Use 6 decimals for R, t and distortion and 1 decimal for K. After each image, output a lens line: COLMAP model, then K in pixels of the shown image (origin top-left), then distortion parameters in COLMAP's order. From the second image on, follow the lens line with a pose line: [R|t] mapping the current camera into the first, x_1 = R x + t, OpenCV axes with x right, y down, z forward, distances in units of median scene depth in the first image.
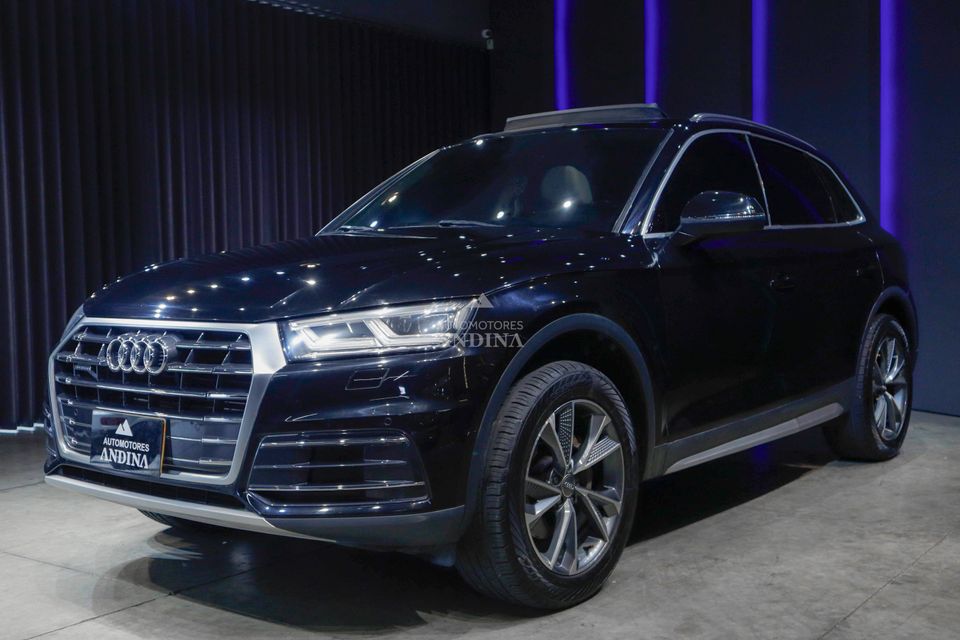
lens RADIAL K [[1241.5, 0, 480.0], [0, 1241.5, 320.0], [0, 0, 1]] dist [-0.022143, -0.018223]
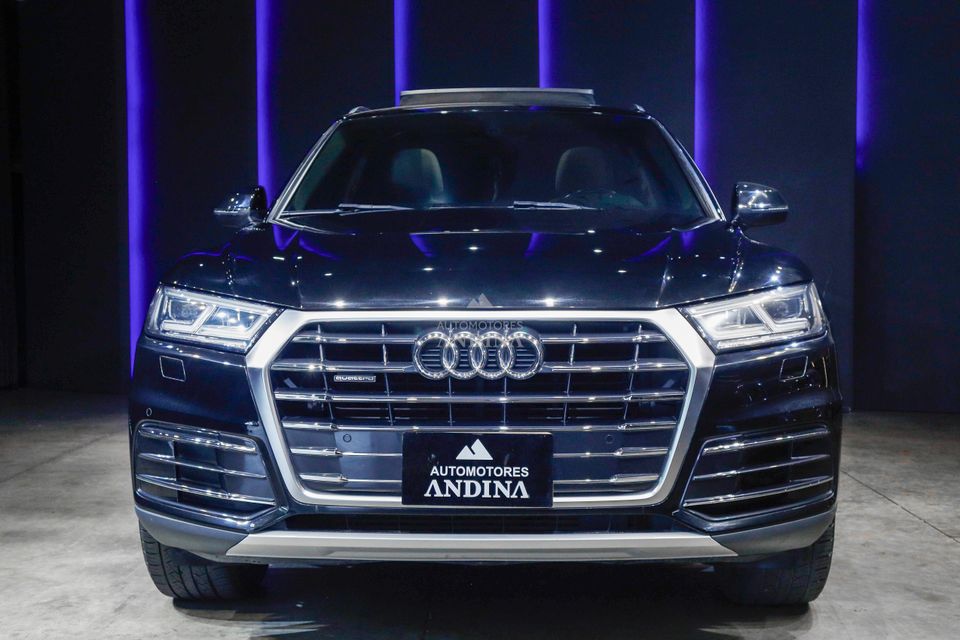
lens RADIAL K [[1306.3, 0, 480.0], [0, 1306.3, 320.0], [0, 0, 1]] dist [-0.017013, -0.013261]
pose [[0.790516, -0.019252, 0.612139, -0.788342], [0.027341, 0.999619, -0.003869, 0.009436], [-0.611831, 0.019794, 0.790741, 0.358501]]
